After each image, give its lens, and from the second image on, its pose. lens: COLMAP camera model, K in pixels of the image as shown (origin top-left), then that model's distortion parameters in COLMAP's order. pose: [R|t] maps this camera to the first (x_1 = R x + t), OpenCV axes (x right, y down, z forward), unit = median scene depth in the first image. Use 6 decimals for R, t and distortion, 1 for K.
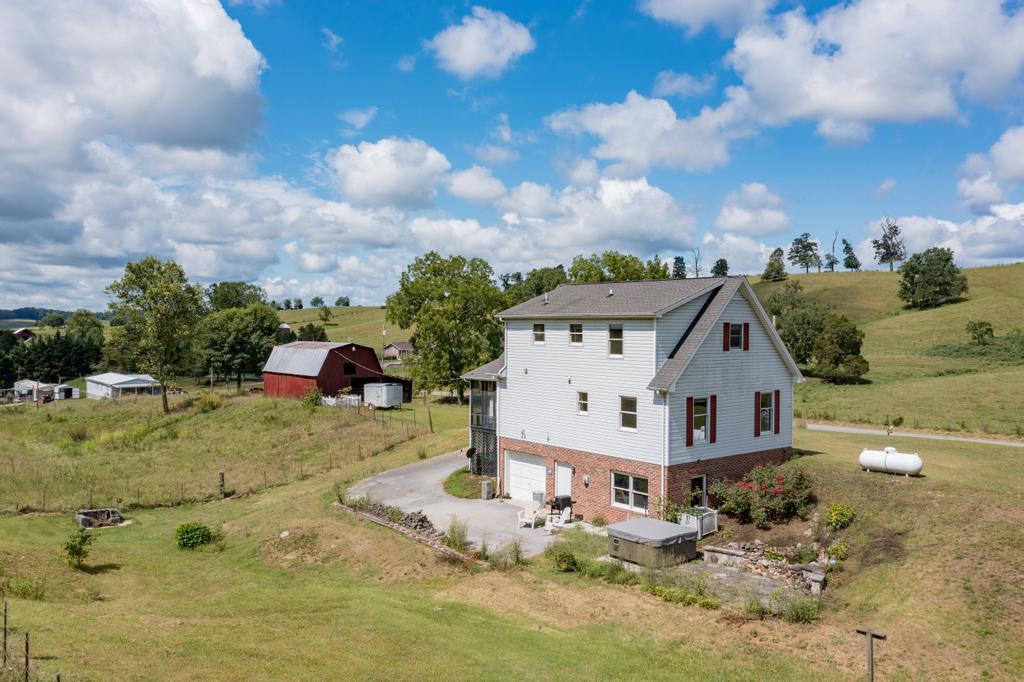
lens RADIAL K [[812.8, 0, 512.0], [0, 812.8, 341.0], [0, 0, 1]] dist [-0.002324, -0.001583]
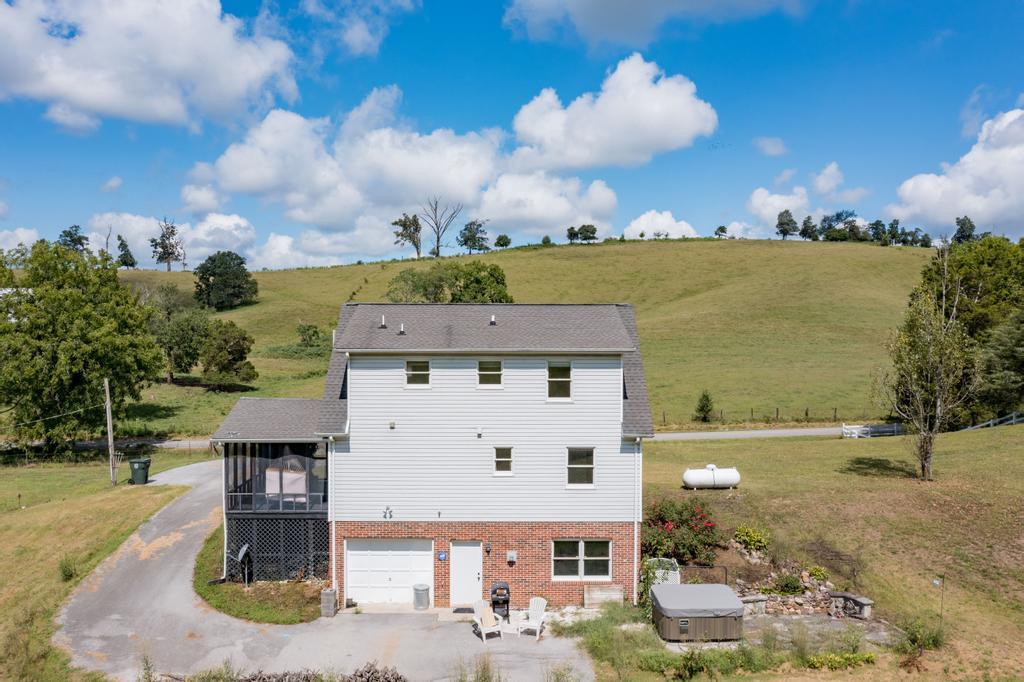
lens RADIAL K [[822.2, 0, 502.8], [0, 822.2, 337.0], [0, 0, 1]] dist [-0.024463, -0.006882]
pose [[0.634588, -0.017238, 0.772658, -0.520738], [0.018529, 0.999803, 0.007088, -0.049168], [-0.772628, 0.009819, 0.634783, 0.482937]]
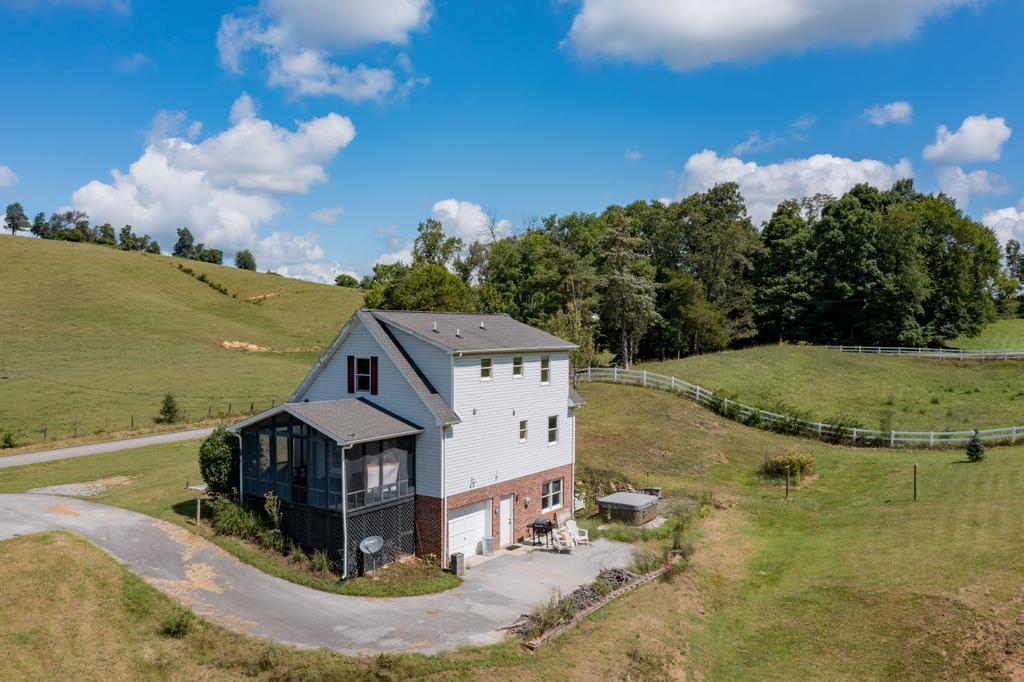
lens RADIAL K [[822.2, 0, 502.8], [0, 822.2, 337.0], [0, 0, 1]] dist [-0.024463, -0.006882]
pose [[-0.278672, -0.017496, 0.960227, -0.919437], [0.014773, 0.999638, 0.022502, -0.069909], [-0.960273, 0.020456, -0.278313, 1.300257]]
